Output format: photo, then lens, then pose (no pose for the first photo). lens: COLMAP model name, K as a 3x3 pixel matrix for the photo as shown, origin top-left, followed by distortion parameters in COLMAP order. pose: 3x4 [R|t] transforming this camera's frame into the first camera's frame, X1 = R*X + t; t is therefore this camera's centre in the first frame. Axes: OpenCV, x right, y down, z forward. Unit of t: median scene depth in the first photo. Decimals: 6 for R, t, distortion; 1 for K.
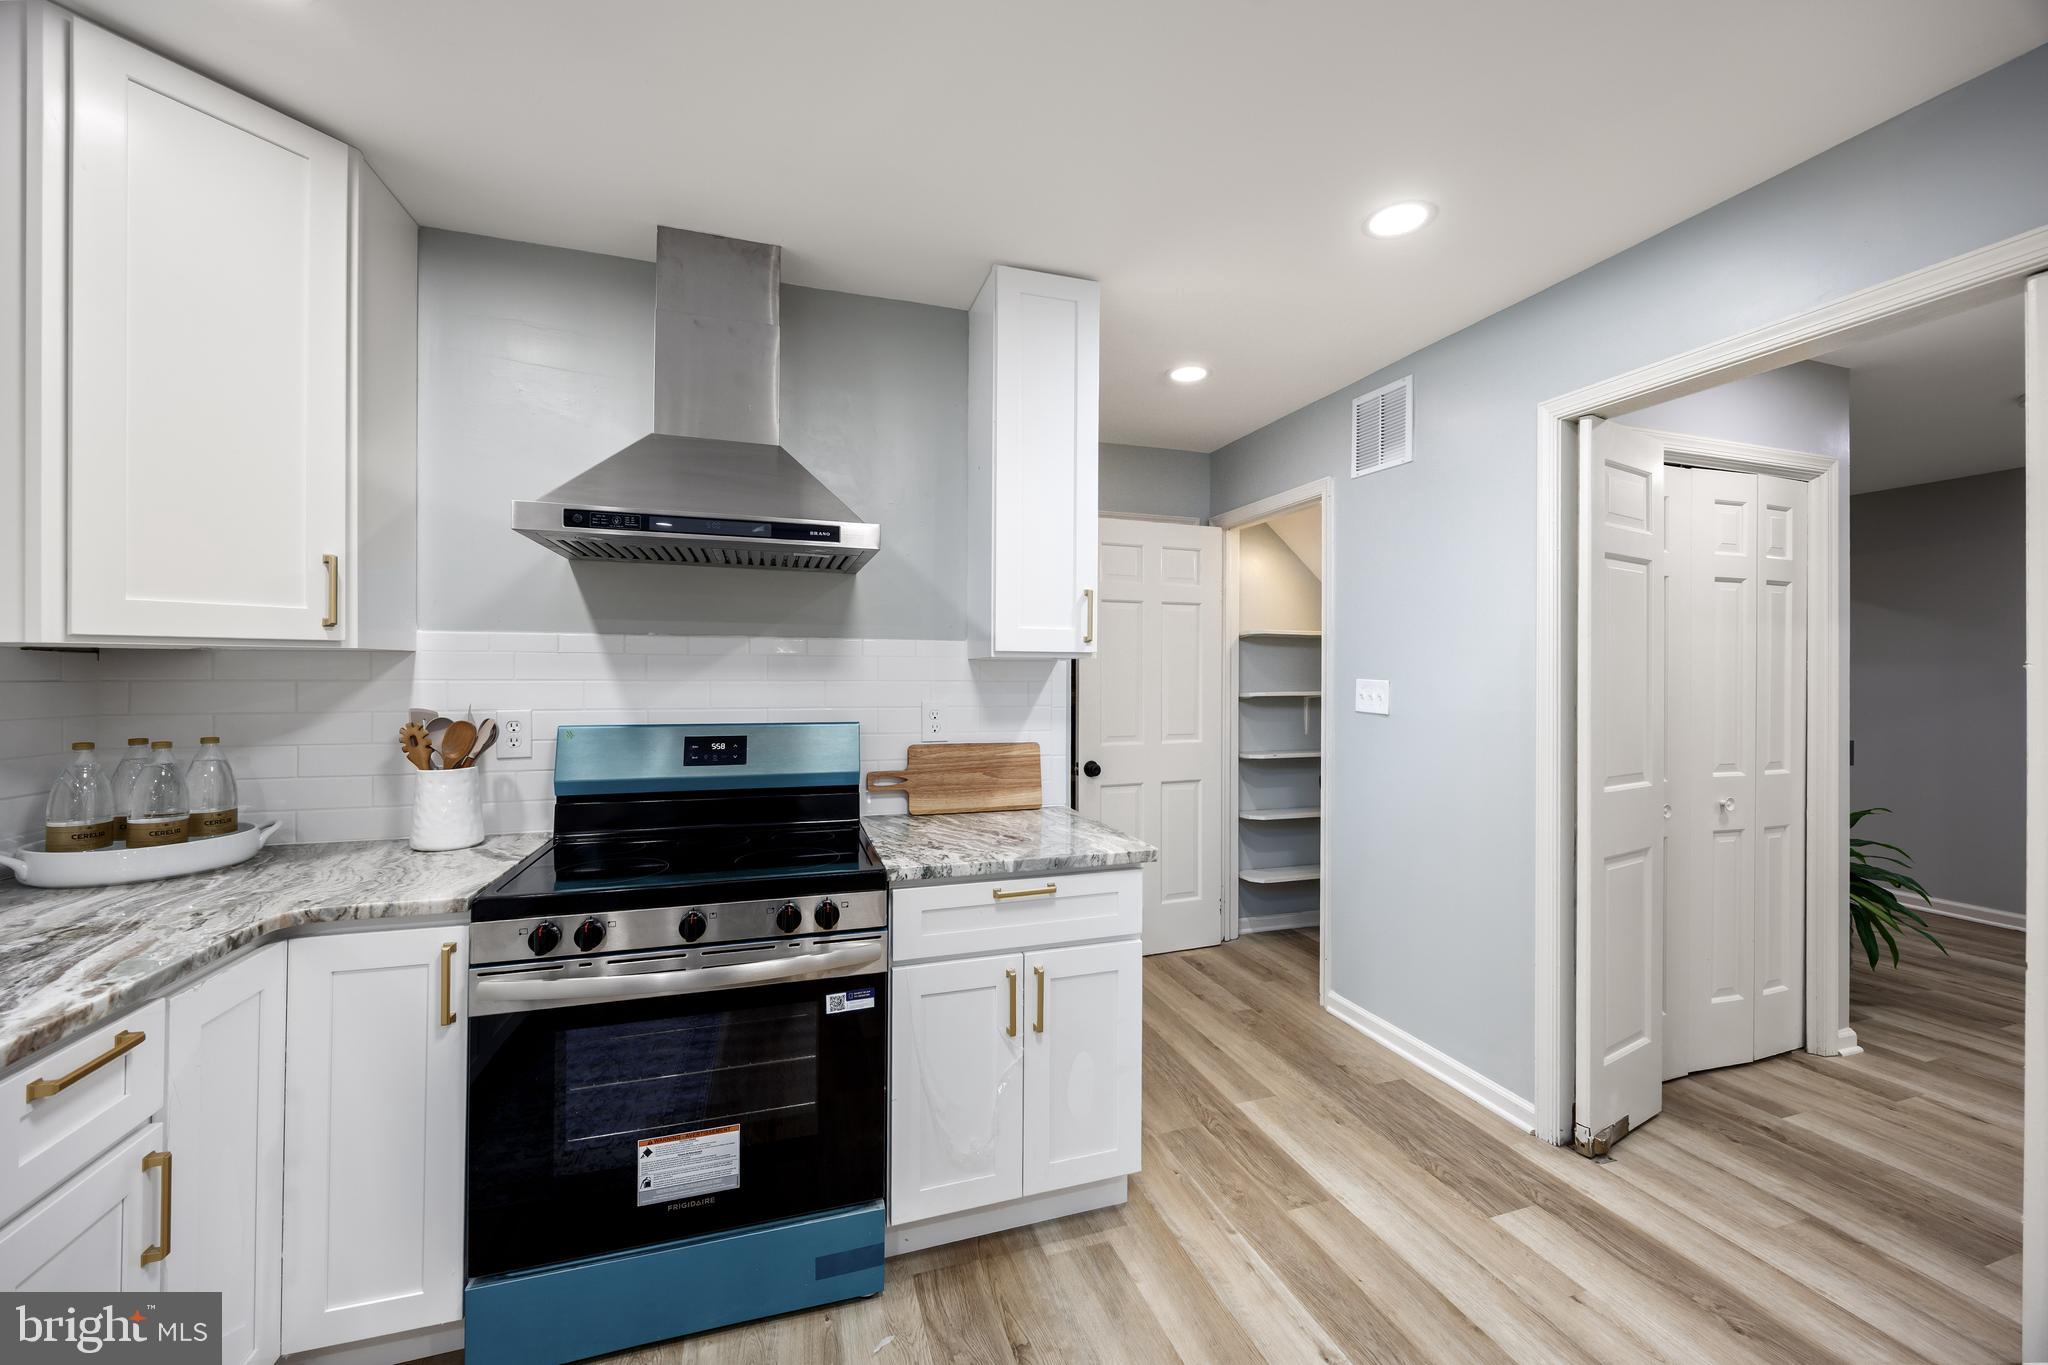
lens RADIAL K [[782.5, 0, 1011.7], [0, 782.5, 675.4], [0, 0, 1]] dist [-0.002600, 0.000521]
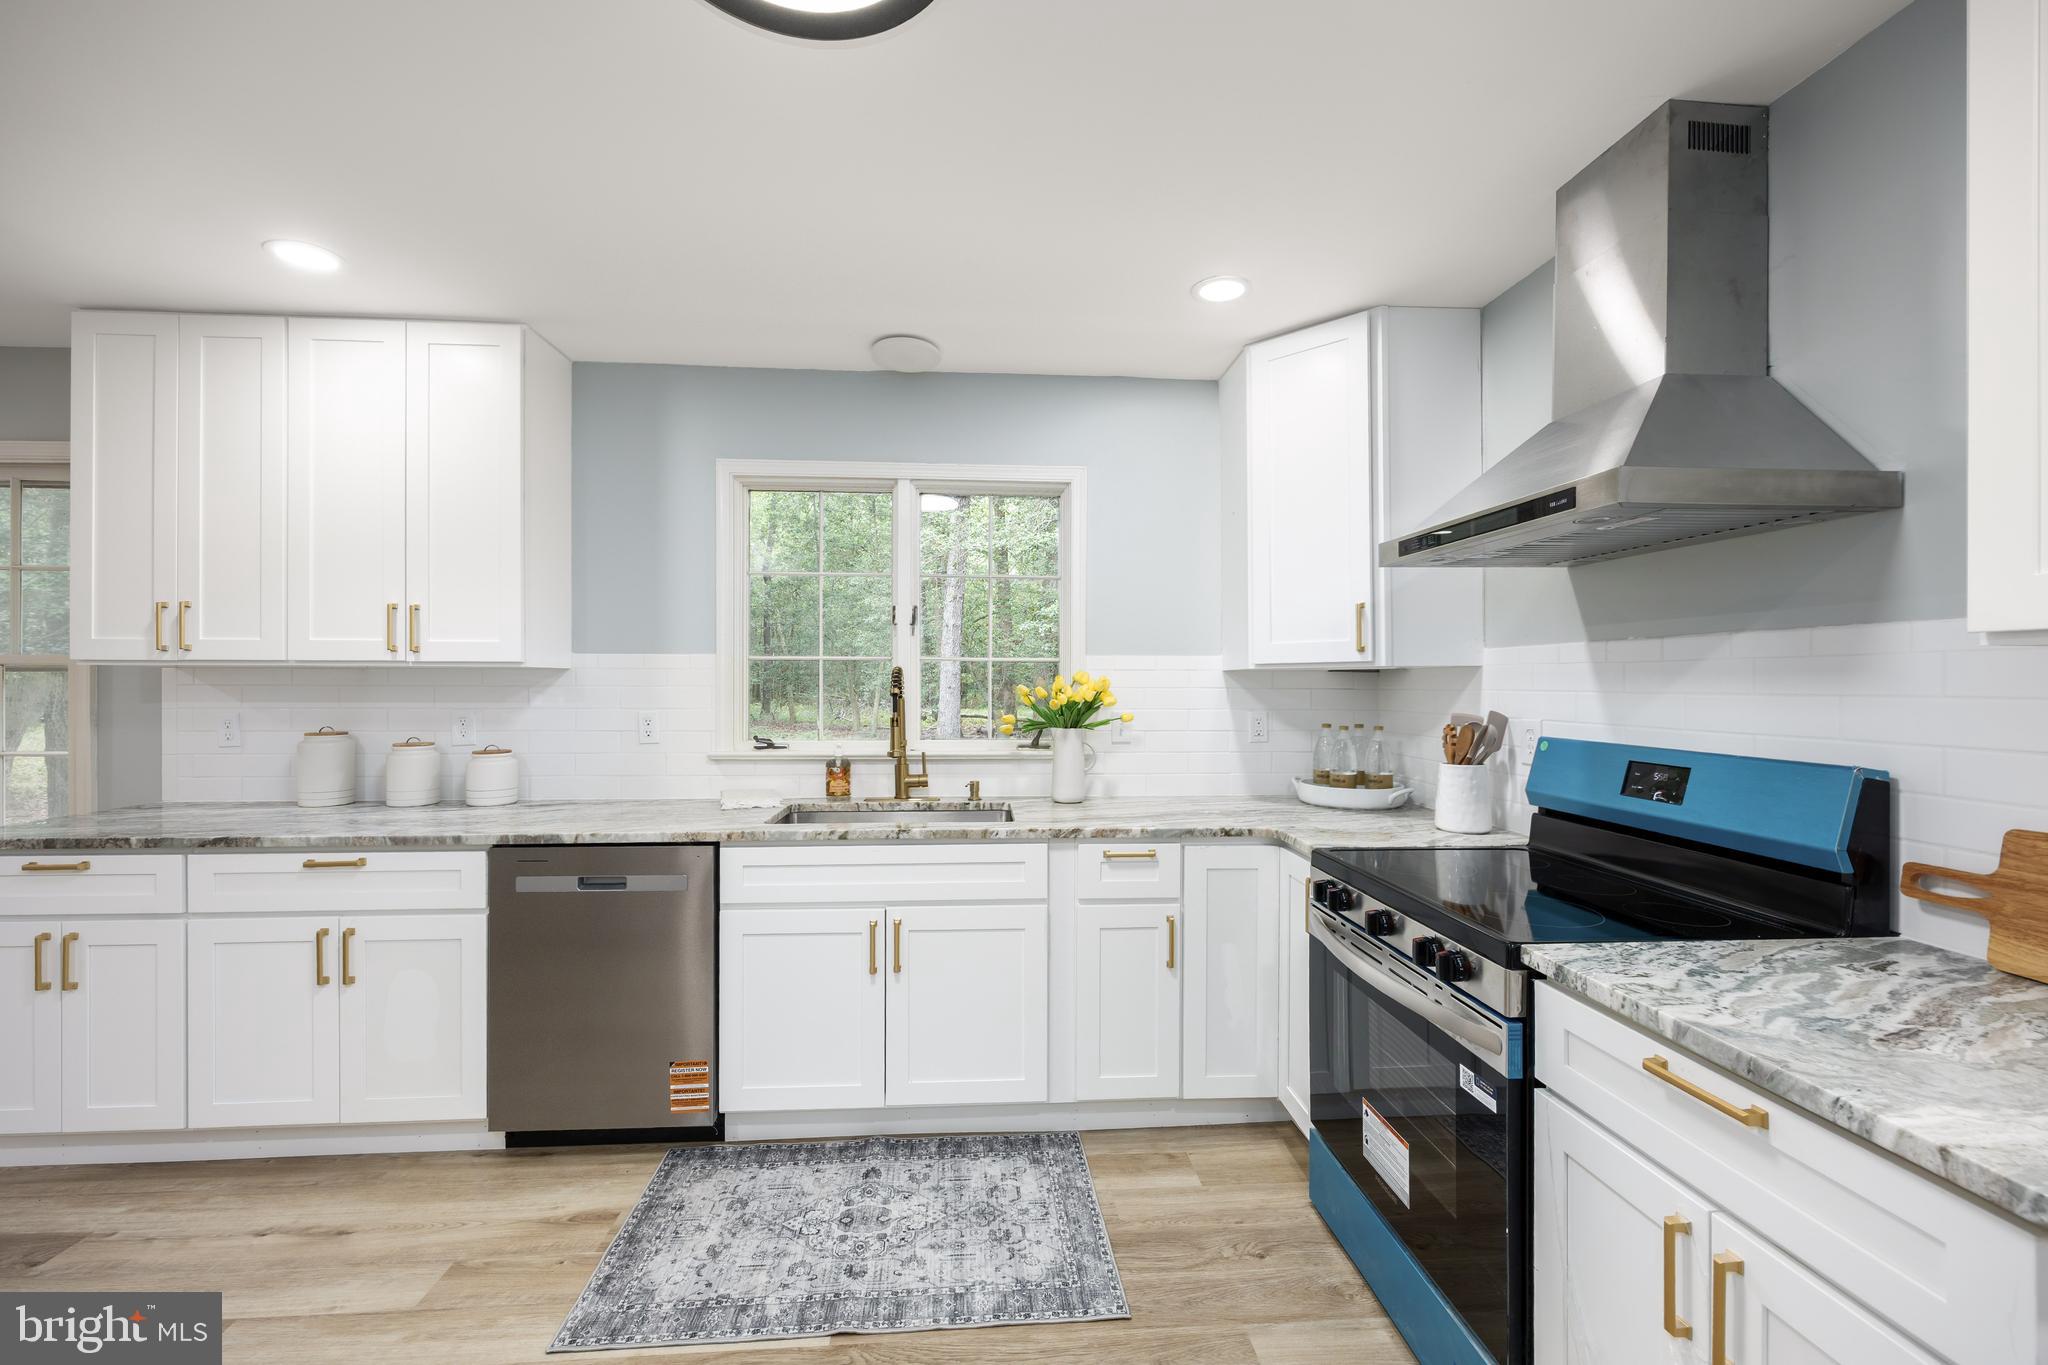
lens RADIAL K [[782.5, 0, 1041.2], [0, 782.5, 687.2], [0, 0, 1]] dist [-0.002600, 0.000521]
pose [[-0.178057, 0.003846, -0.984013, 0.597298], [-0.004130, 0.999981, 0.004656, -0.000267], [0.984012, 0.004893, -0.178037, 0.621497]]
